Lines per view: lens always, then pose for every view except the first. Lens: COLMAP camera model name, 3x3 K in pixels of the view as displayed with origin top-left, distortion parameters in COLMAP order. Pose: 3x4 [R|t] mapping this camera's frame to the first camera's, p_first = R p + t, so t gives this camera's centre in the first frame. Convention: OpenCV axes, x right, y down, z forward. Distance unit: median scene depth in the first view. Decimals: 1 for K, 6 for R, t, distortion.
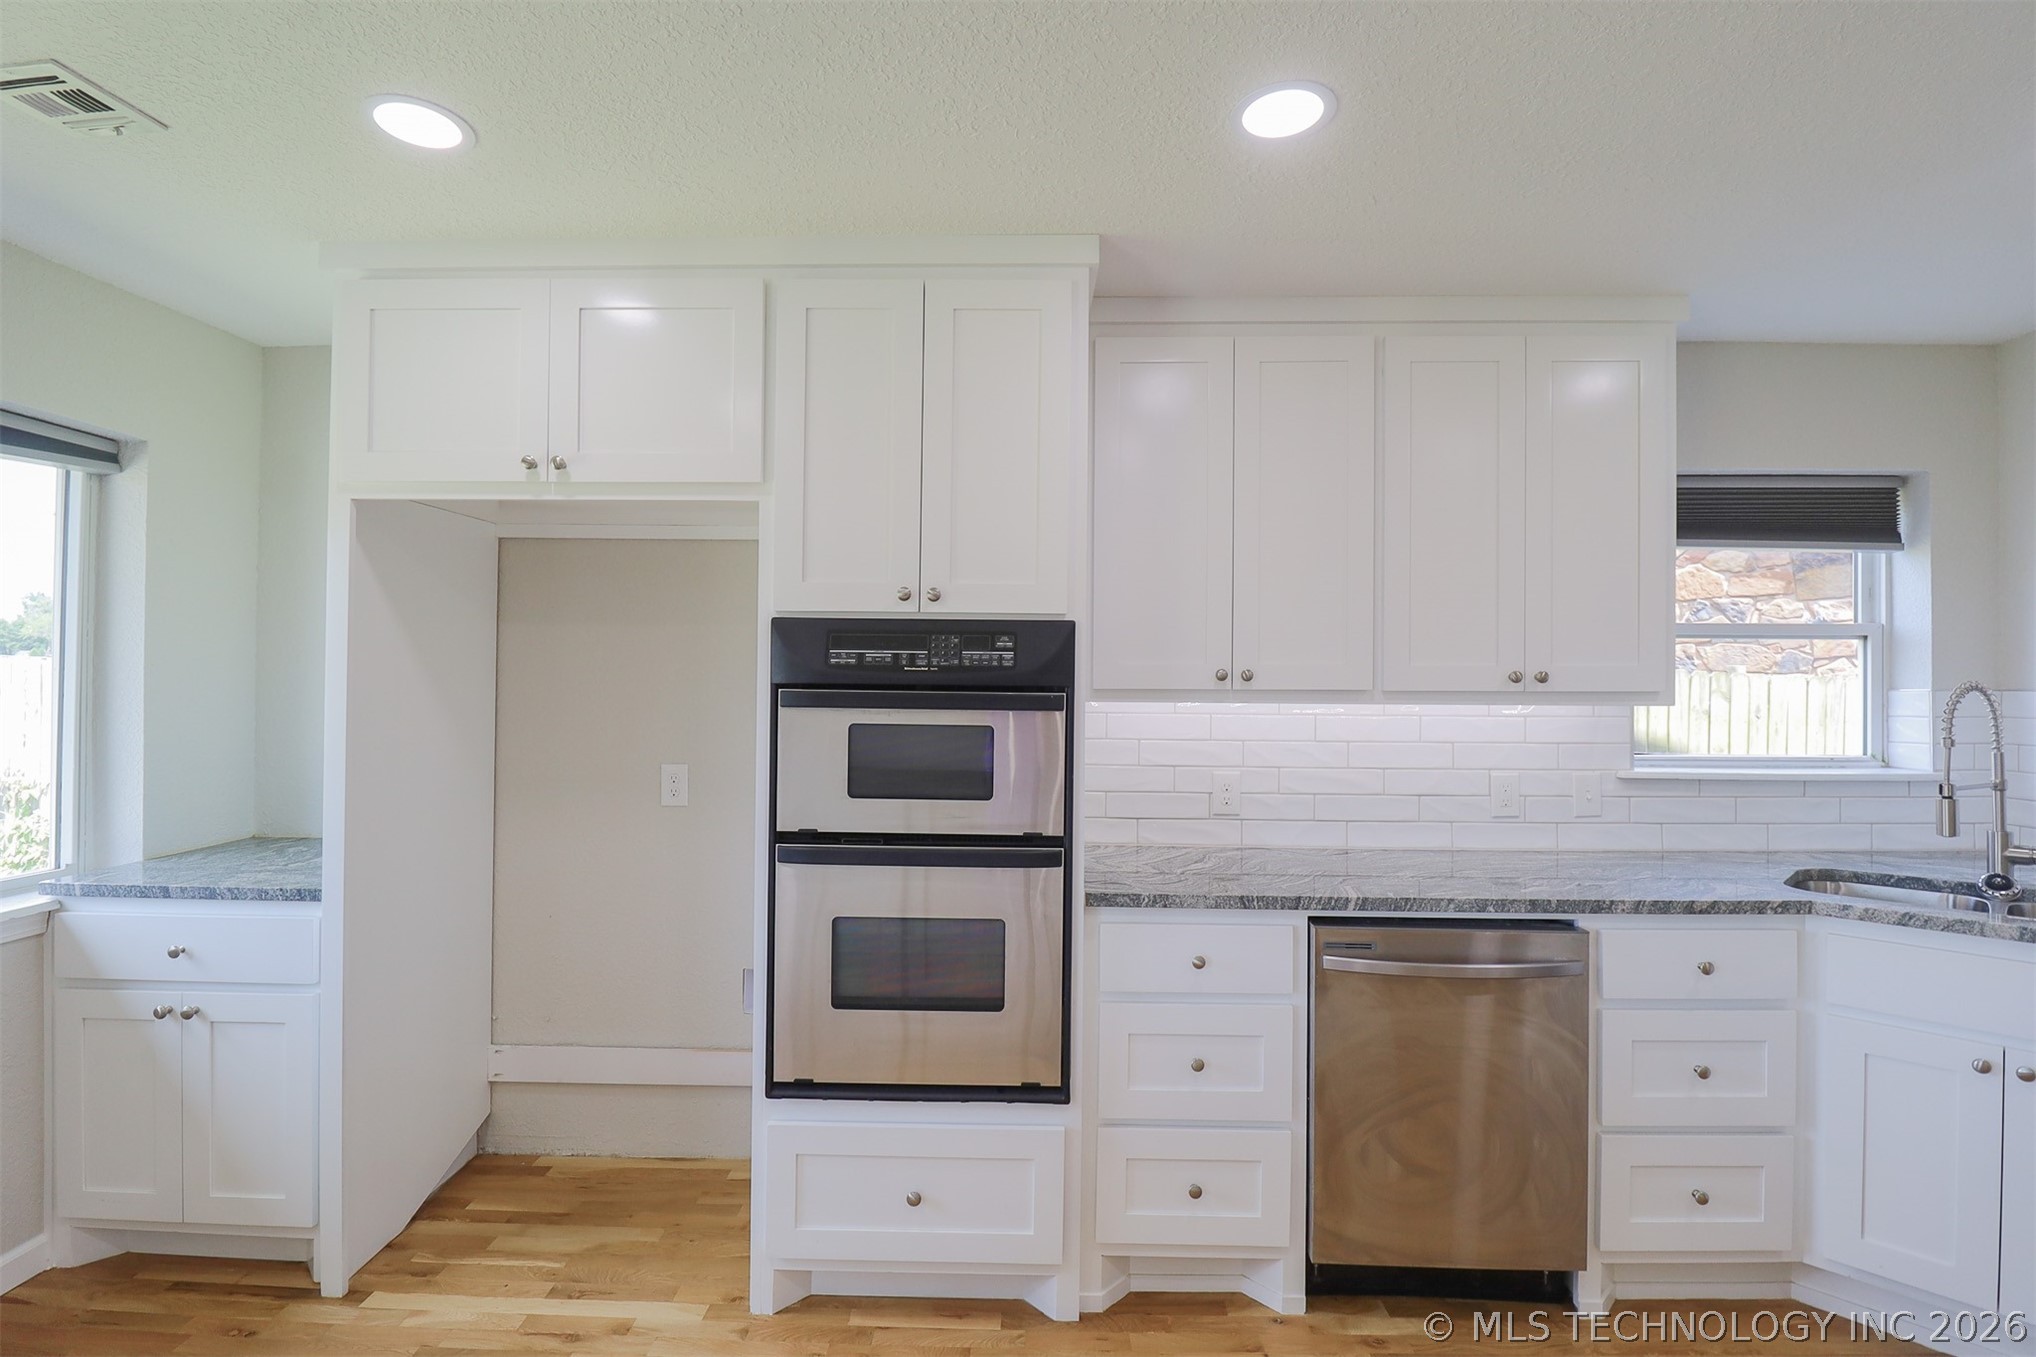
lens RADIAL K [[943.2, 0, 1013.3], [0, 943.2, 659.3], [0, 0, 1]] dist [0.000896, -0.014311]
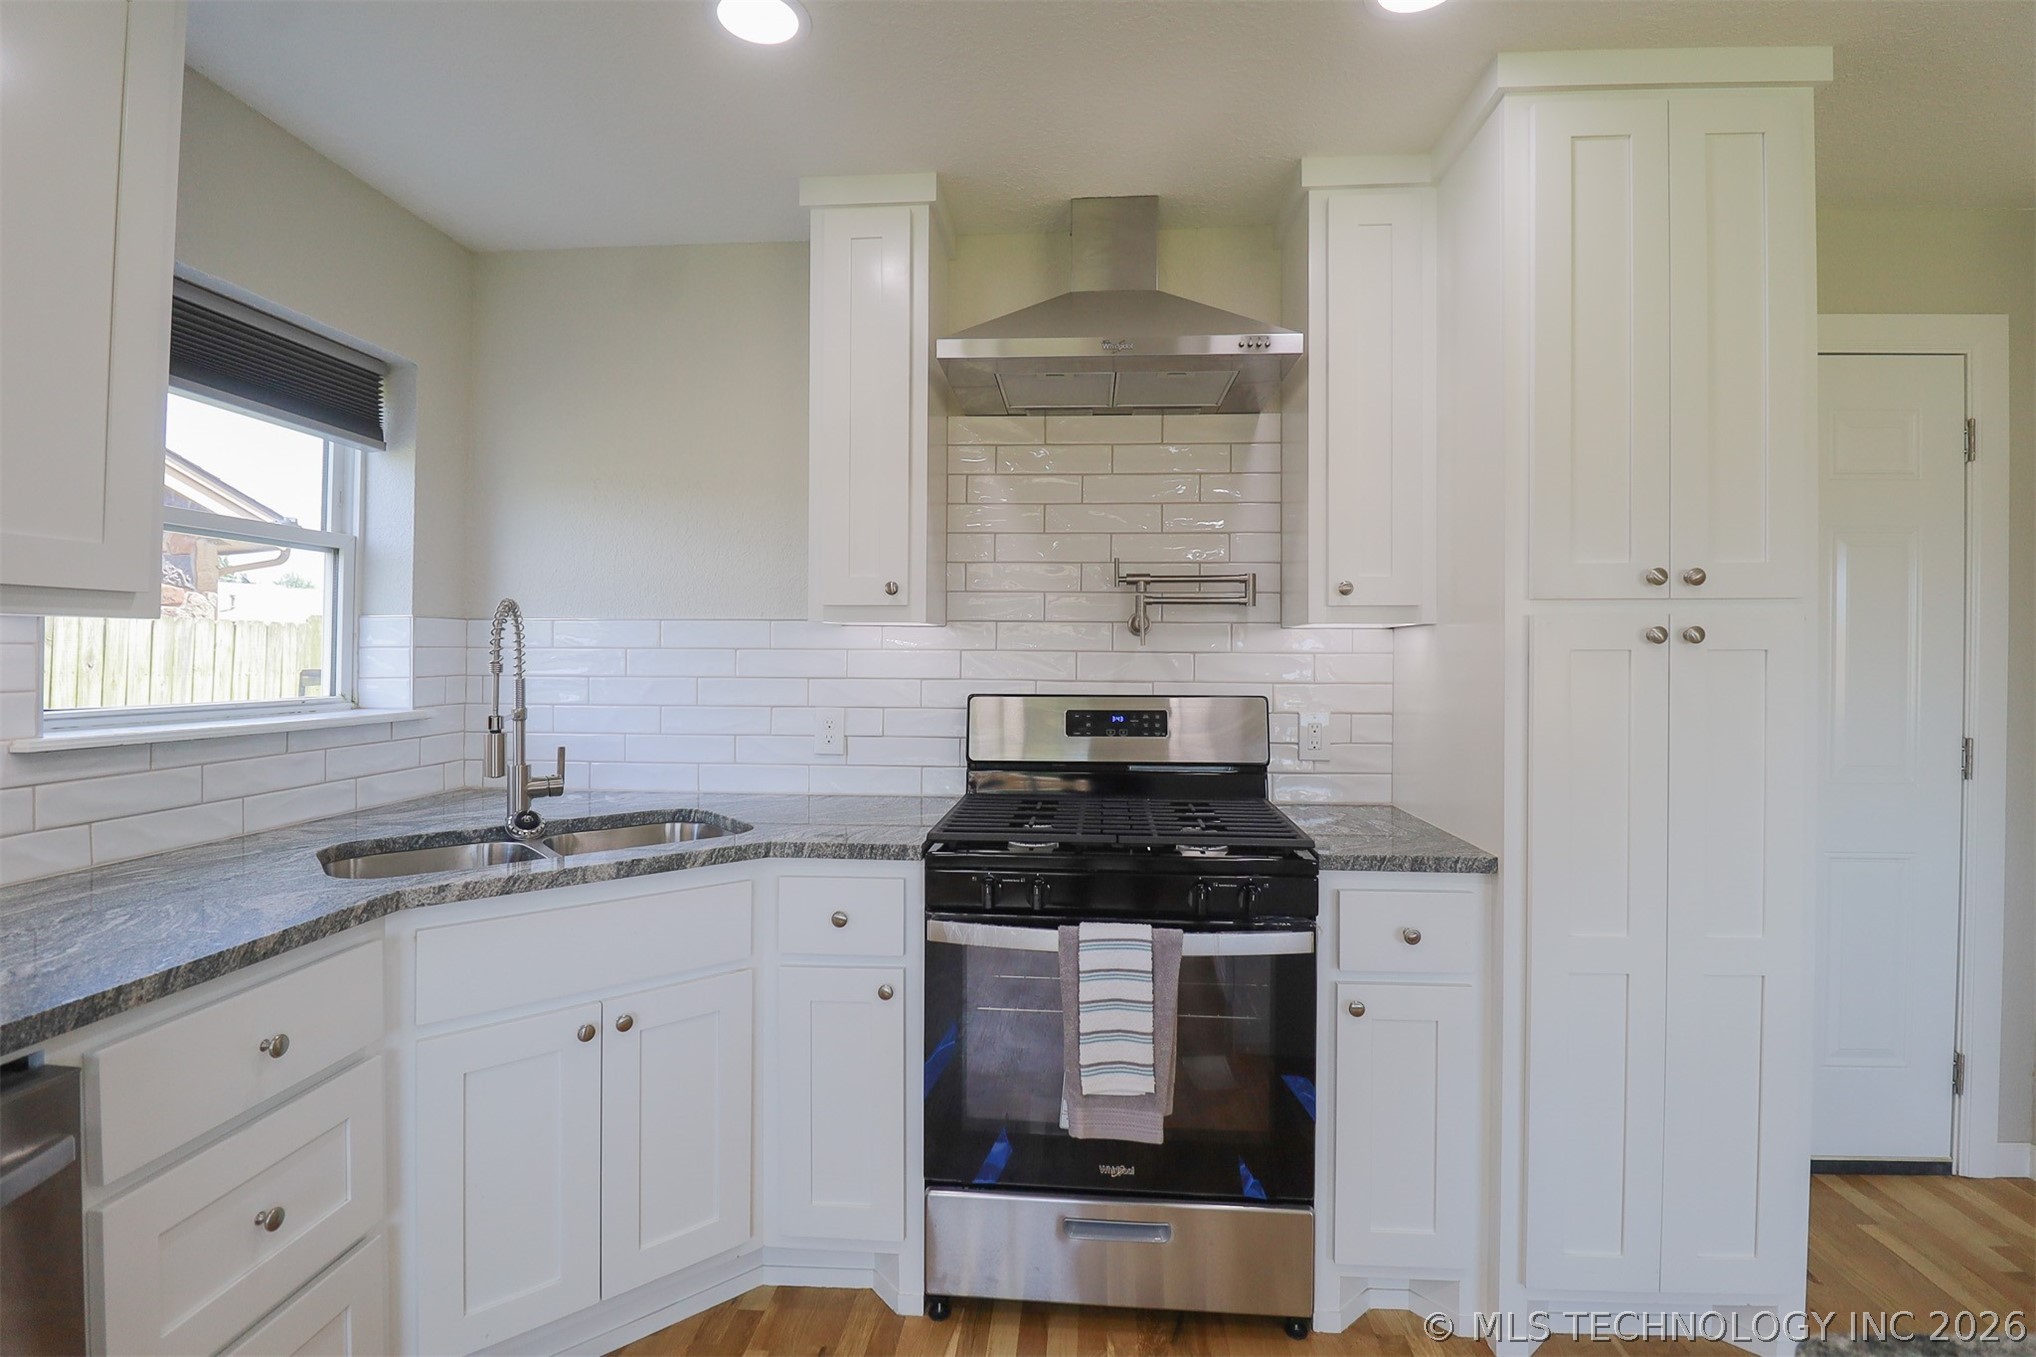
lens RADIAL K [[958.9, 0, 1021.6], [0, 958.9, 652.1], [0, 0, 1]] dist [0.000673, -0.013753]
pose [[0.049195, -0.002508, 0.998786, 0.154255], [-0.027515, 0.999614, 0.003866, 0.061334], [-0.998410, -0.027672, 0.049107, 0.493889]]
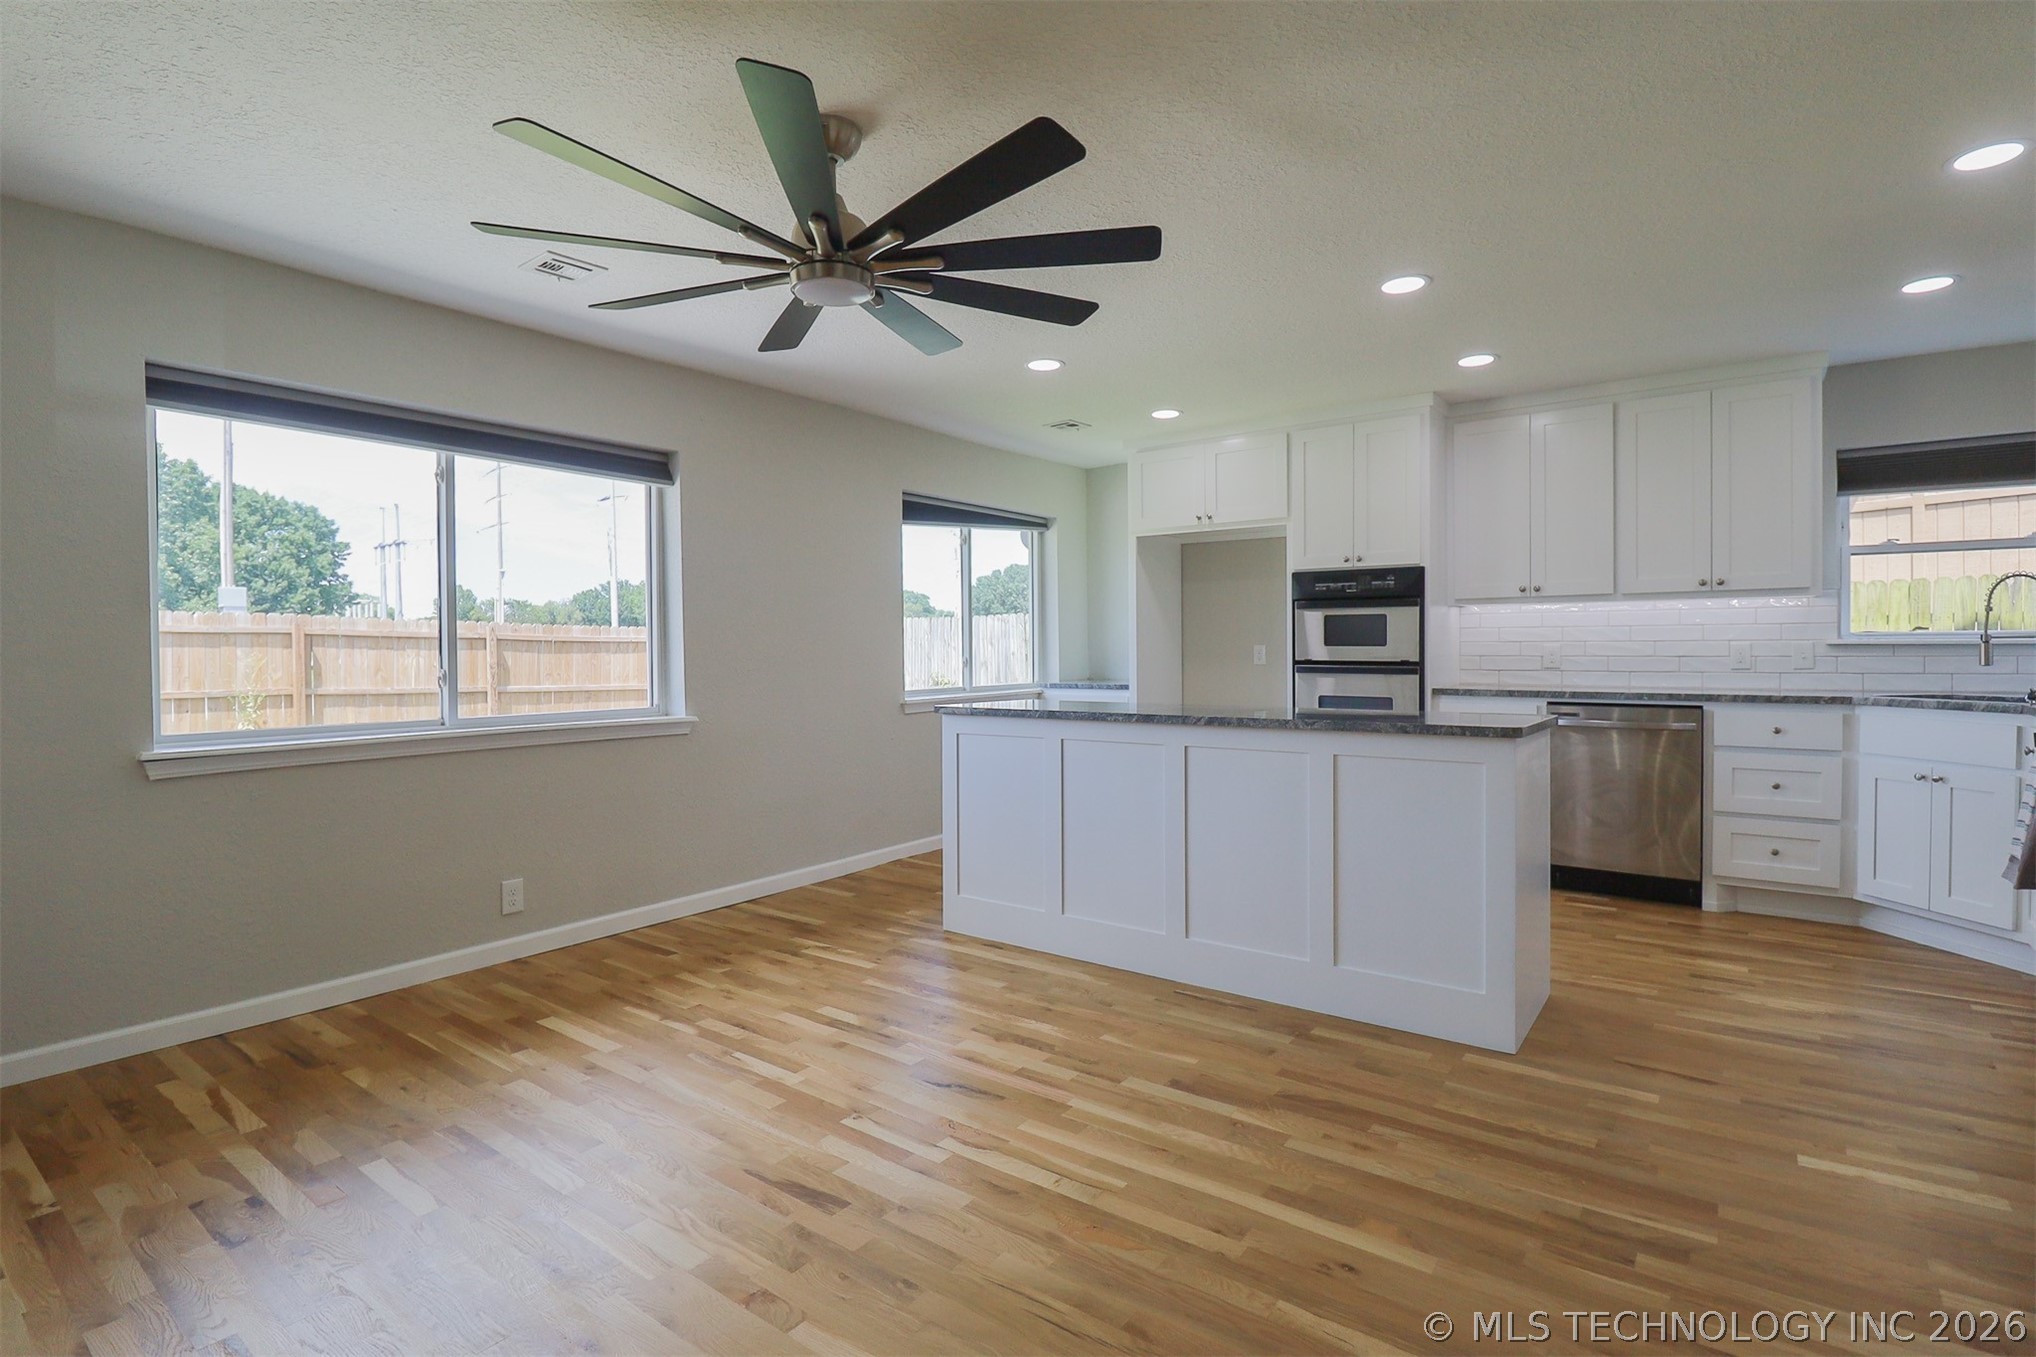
lens RADIAL K [[970.1, 0, 1016.4], [0, 970.1, 661.2], [0, 0, 1]] dist [0.002497, -0.017121]
pose [[0.810814, -0.003053, -0.585296, 0.624391], [0.024861, 0.999264, 0.029228, 0.092816], [0.584776, -0.038250, 0.810292, -1.436612]]
